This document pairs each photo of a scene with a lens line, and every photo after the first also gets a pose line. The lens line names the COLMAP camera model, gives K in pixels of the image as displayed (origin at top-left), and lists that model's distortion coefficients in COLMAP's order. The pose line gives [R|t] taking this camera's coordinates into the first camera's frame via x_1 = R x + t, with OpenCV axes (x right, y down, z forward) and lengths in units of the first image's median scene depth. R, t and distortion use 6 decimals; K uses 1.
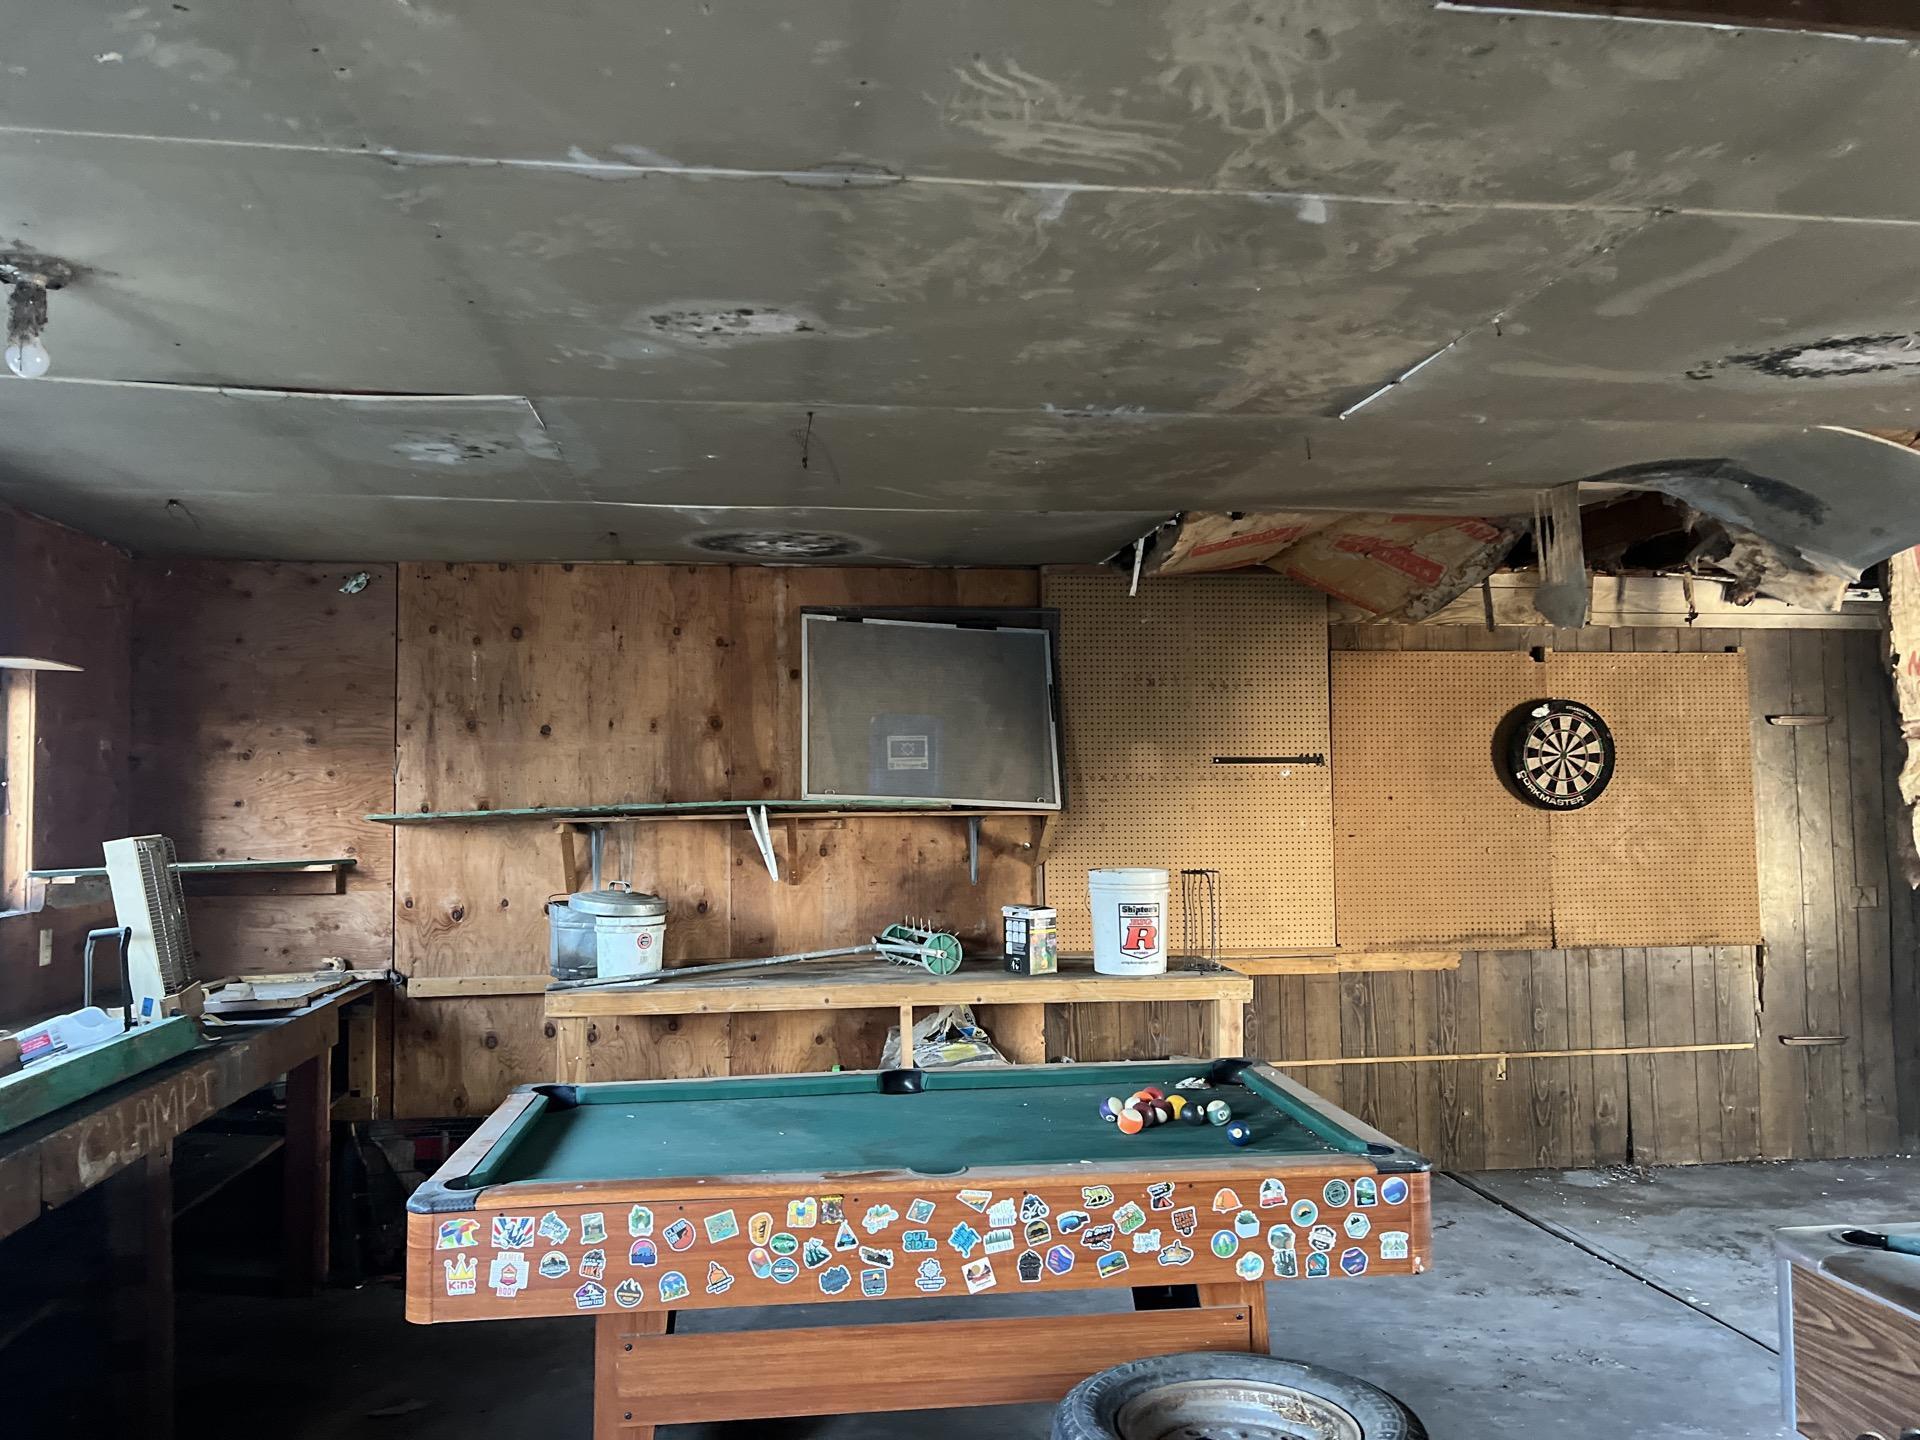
lens RADIAL K [[1450.8, 0, 960.5], [0, 1450.8, 717.5], [0, 0, 1]] dist [0.031505, -0.036940]
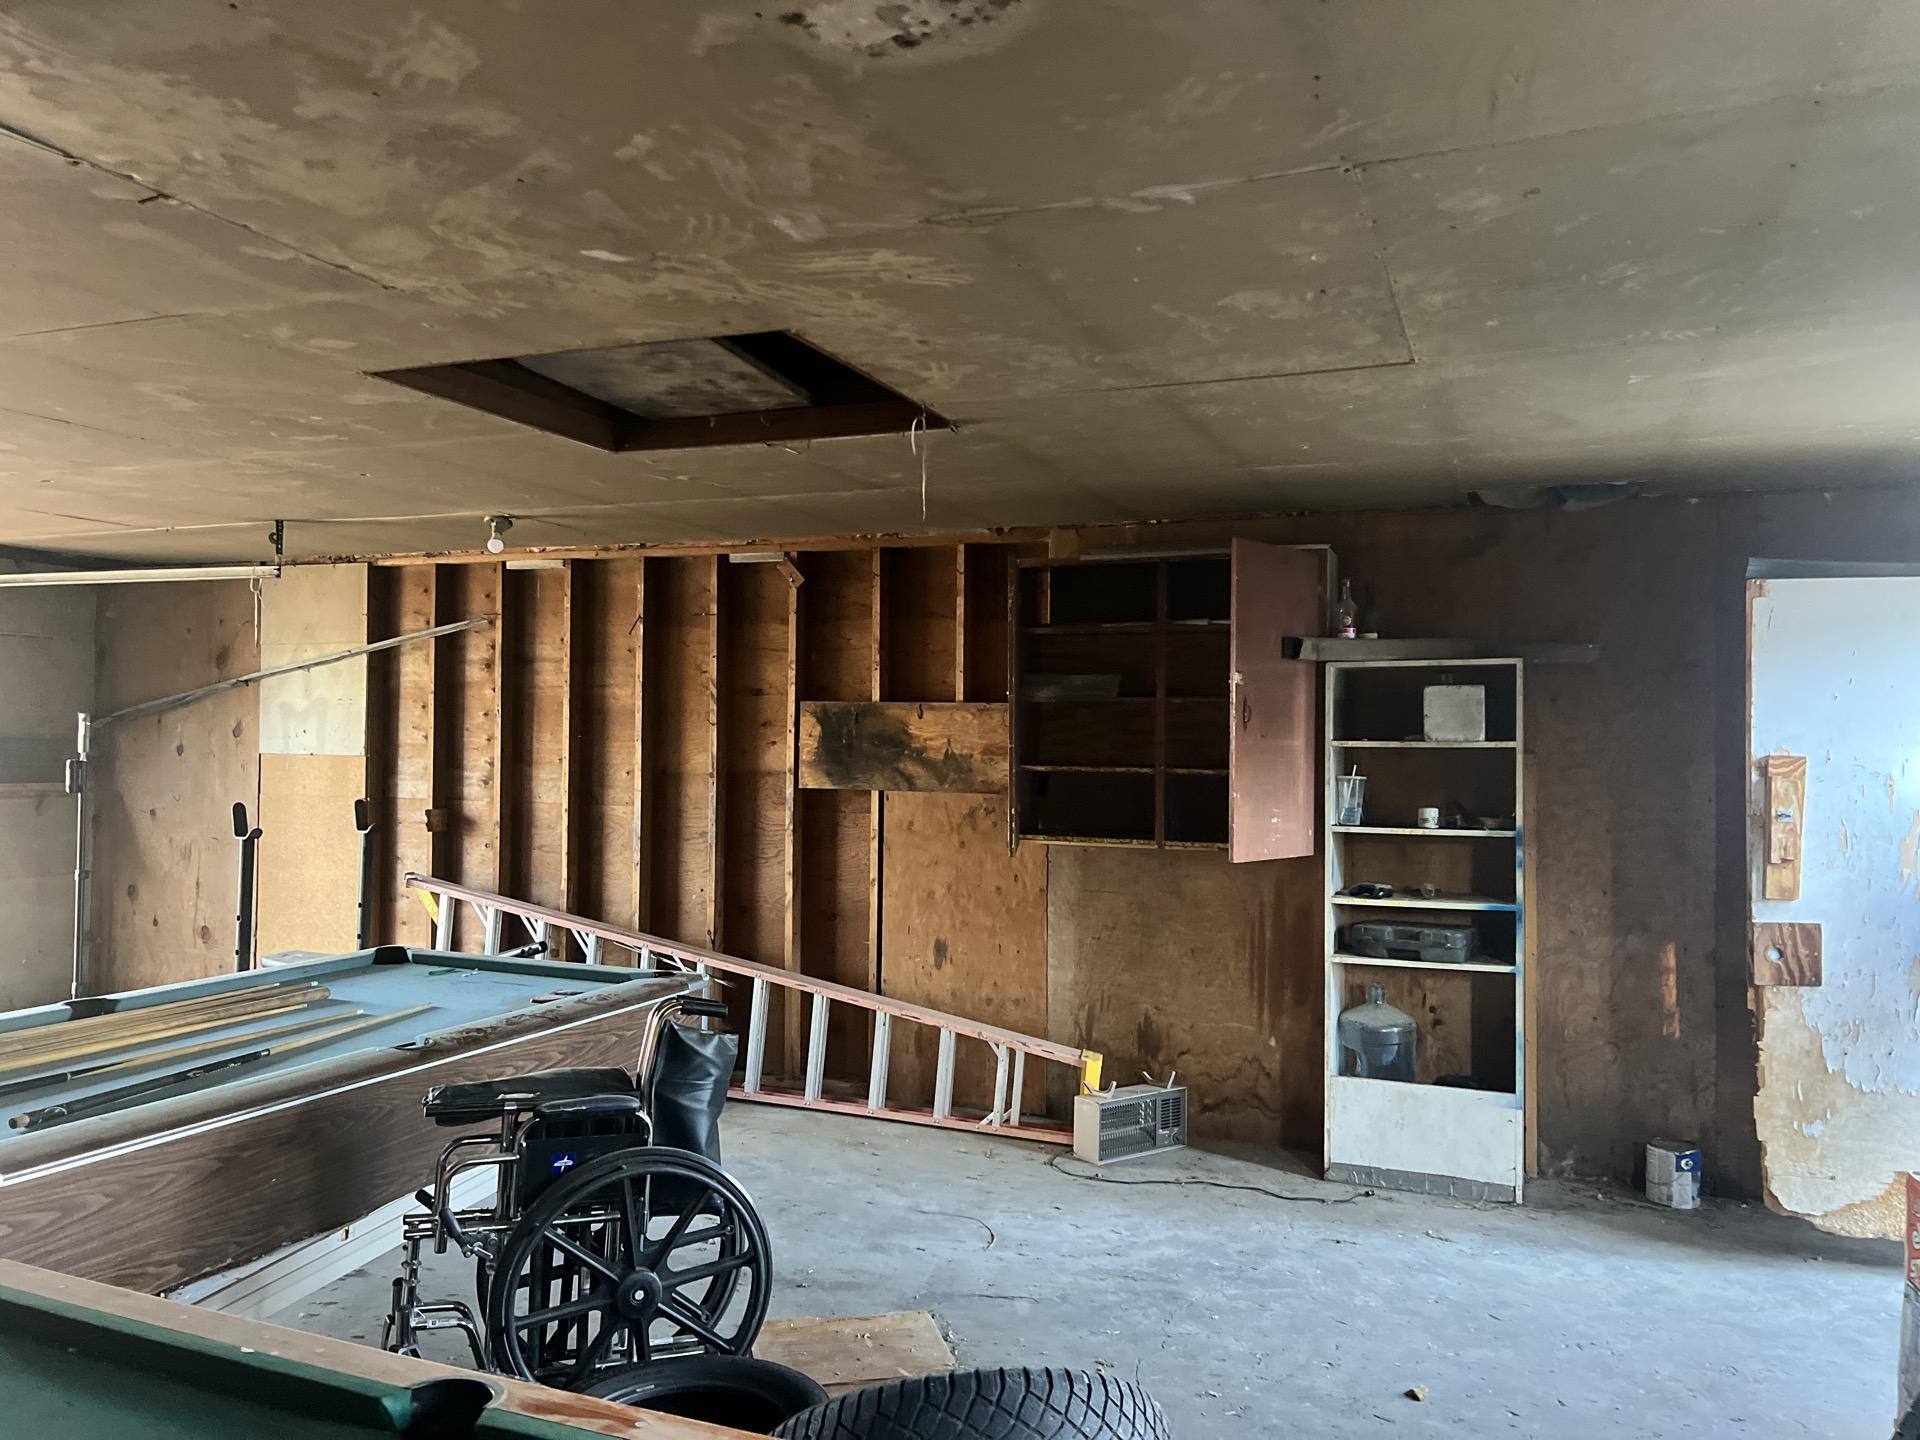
lens RADIAL K [[1450.8, 0, 960.6], [0, 1450.8, 718.1], [0, 0, 1]] dist [0.031505, -0.036940]
pose [[-0.868900, 0.005922, 0.494952, -0.618536], [-0.030350, 0.997410, -0.065213, 0.110433], [-0.494056, -0.071686, -0.866470, 1.880151]]
